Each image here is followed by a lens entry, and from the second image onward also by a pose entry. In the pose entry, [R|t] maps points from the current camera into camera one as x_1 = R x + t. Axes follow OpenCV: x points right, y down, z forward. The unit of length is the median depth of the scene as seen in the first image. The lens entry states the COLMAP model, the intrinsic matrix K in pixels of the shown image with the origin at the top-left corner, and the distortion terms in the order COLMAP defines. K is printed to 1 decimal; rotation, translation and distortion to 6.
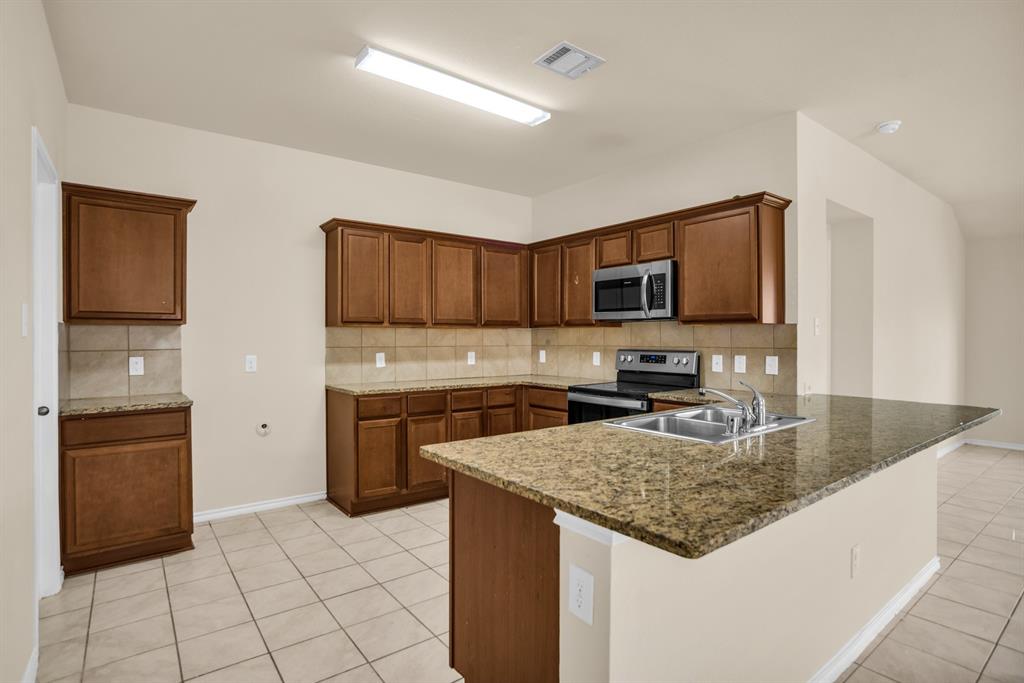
lens RADIAL K [[510.4, 0, 511.6], [0, 510.4, 341.7], [0, 0, 1]] dist [-0.045397, 0.002405]
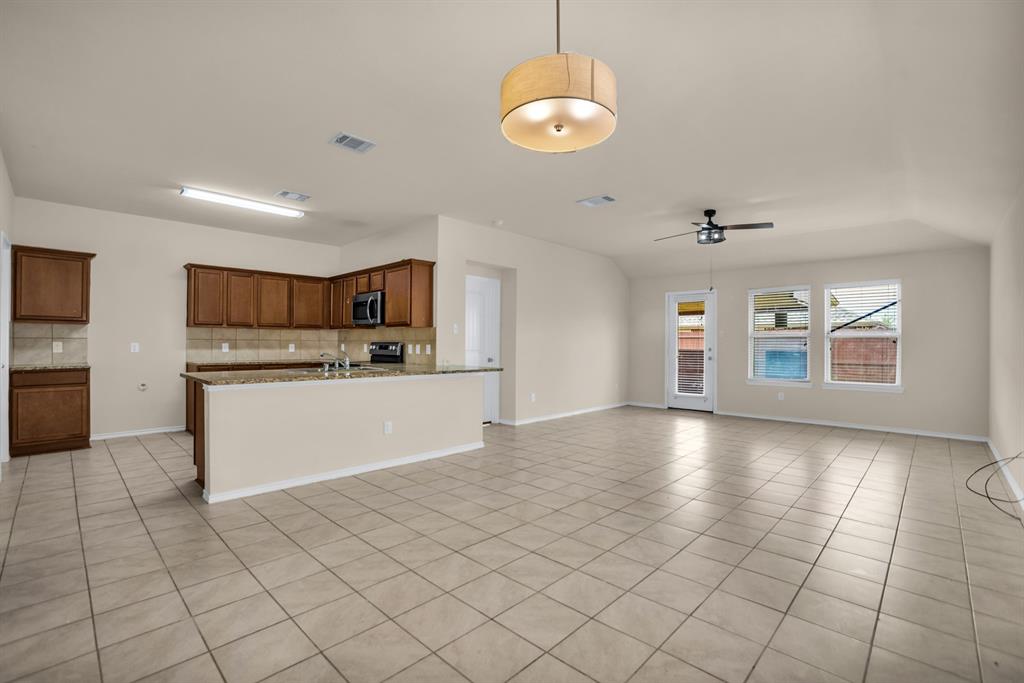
lens RADIAL K [[449.9, 0, 505.6], [0, 449.9, 346.8], [0, 0, 1]] dist [-0.039388, 0.006324]
pose [[0.990048, 0.007473, 0.140531, 0.528957], [-0.007406, 0.999972, -0.001004, 0.034233], [-0.140535, -0.000047, 0.990076, -0.655867]]
